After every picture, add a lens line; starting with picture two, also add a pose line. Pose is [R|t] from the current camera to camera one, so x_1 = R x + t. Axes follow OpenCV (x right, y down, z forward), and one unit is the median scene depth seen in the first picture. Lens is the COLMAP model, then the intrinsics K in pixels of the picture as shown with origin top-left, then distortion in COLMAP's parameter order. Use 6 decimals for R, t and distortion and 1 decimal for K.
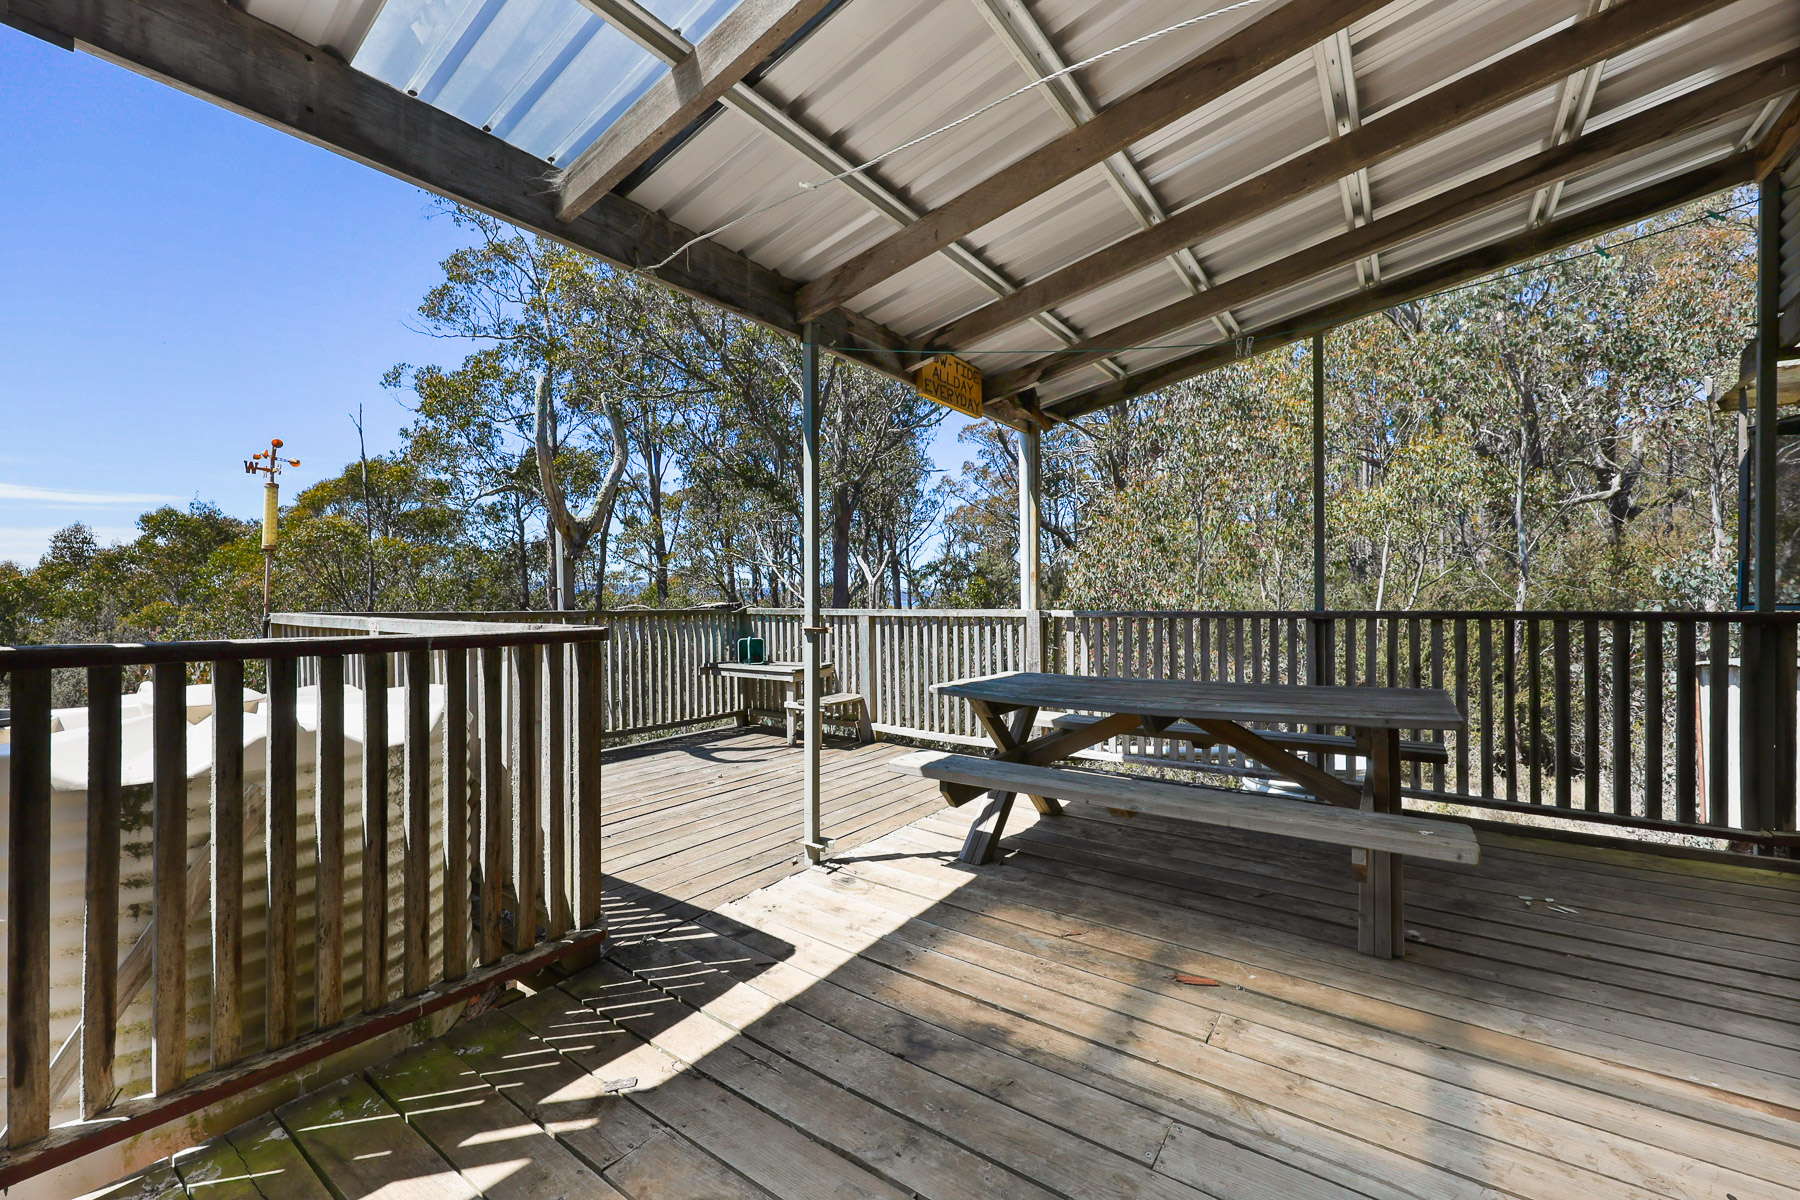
lens RADIAL K [[726.7, 0, 904.4], [0, 726.7, 597.3], [0, 0, 1]] dist [0.002829, 0.000174]
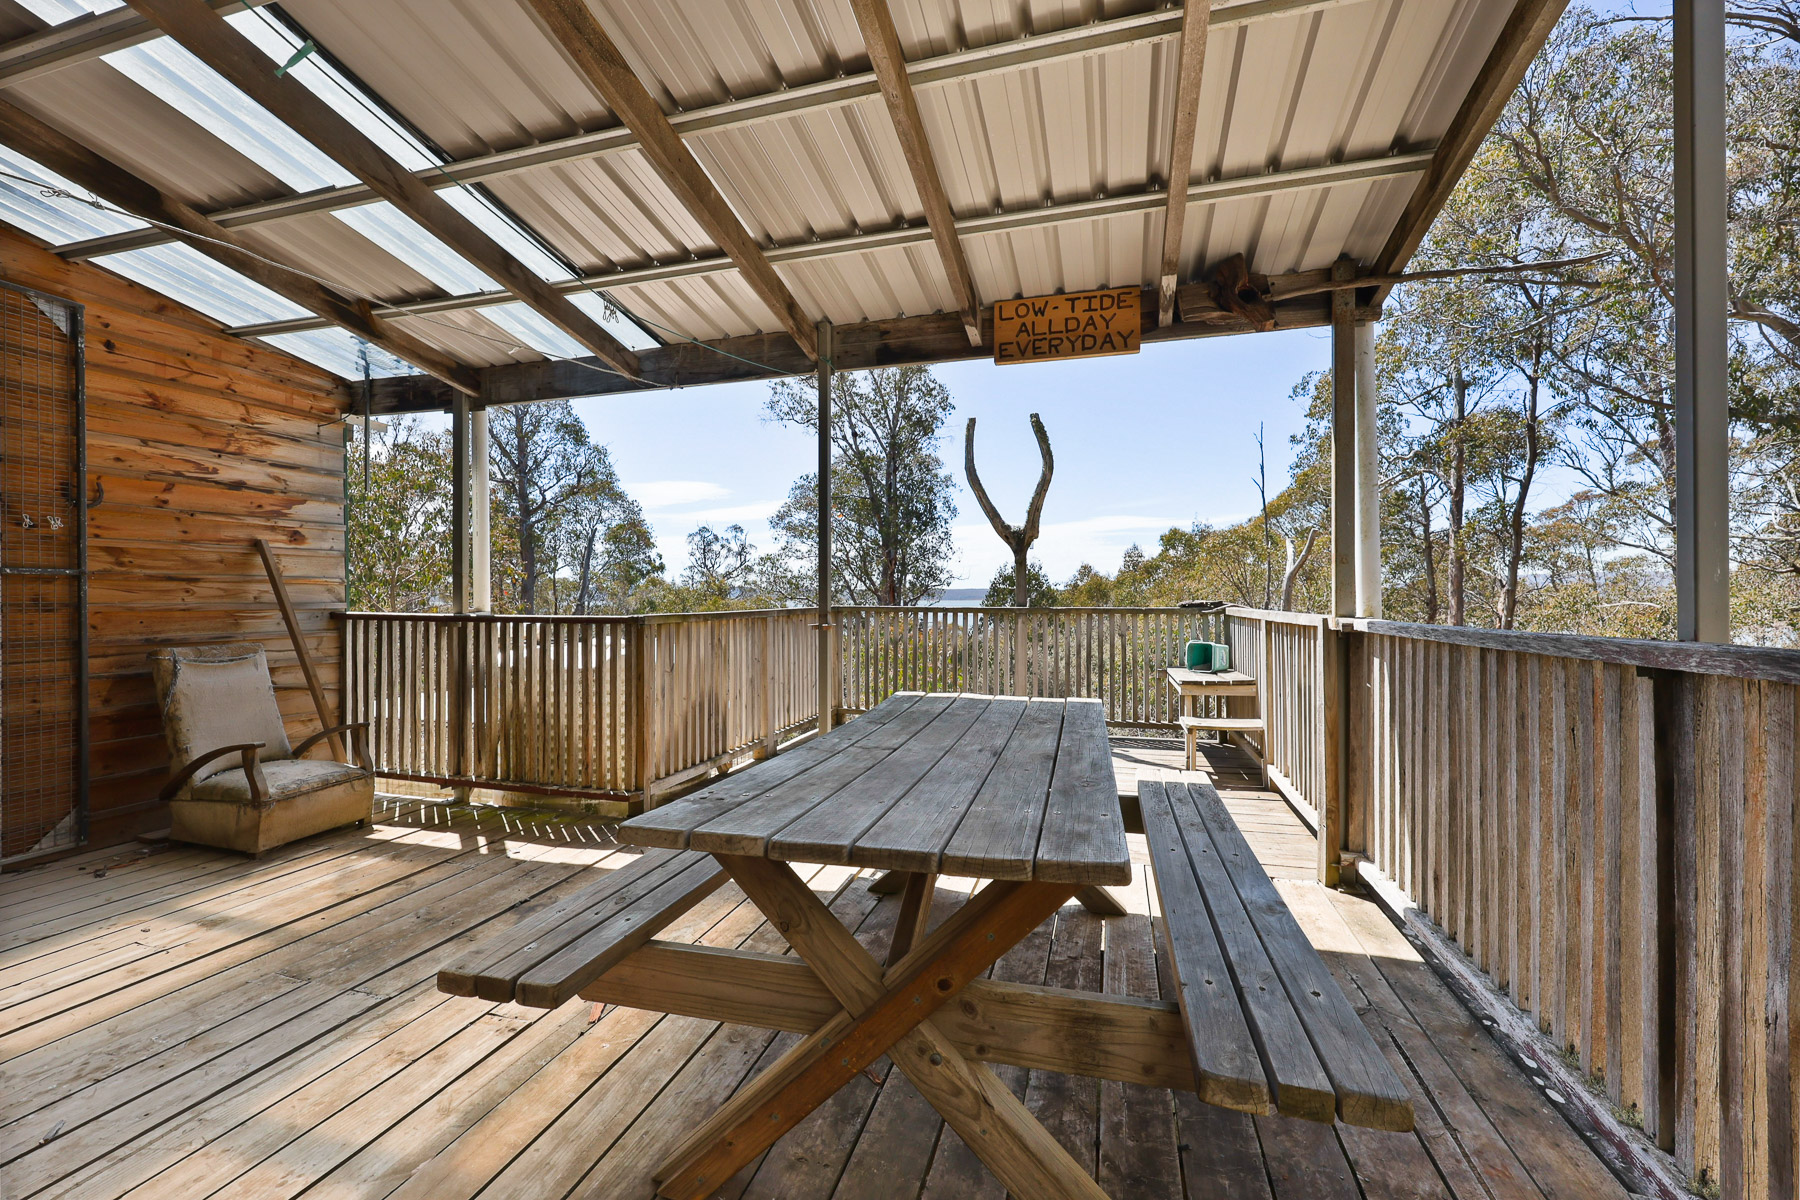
lens RADIAL K [[726.7, 0, 904.4], [0, 726.7, 597.3], [0, 0, 1]] dist [0.002829, 0.000174]
pose [[0.329245, 0.000333, -0.944244, 1.460239], [0.006851, 0.999973, 0.002741, -0.007574], [0.944220, -0.007371, 0.329234, 1.096040]]
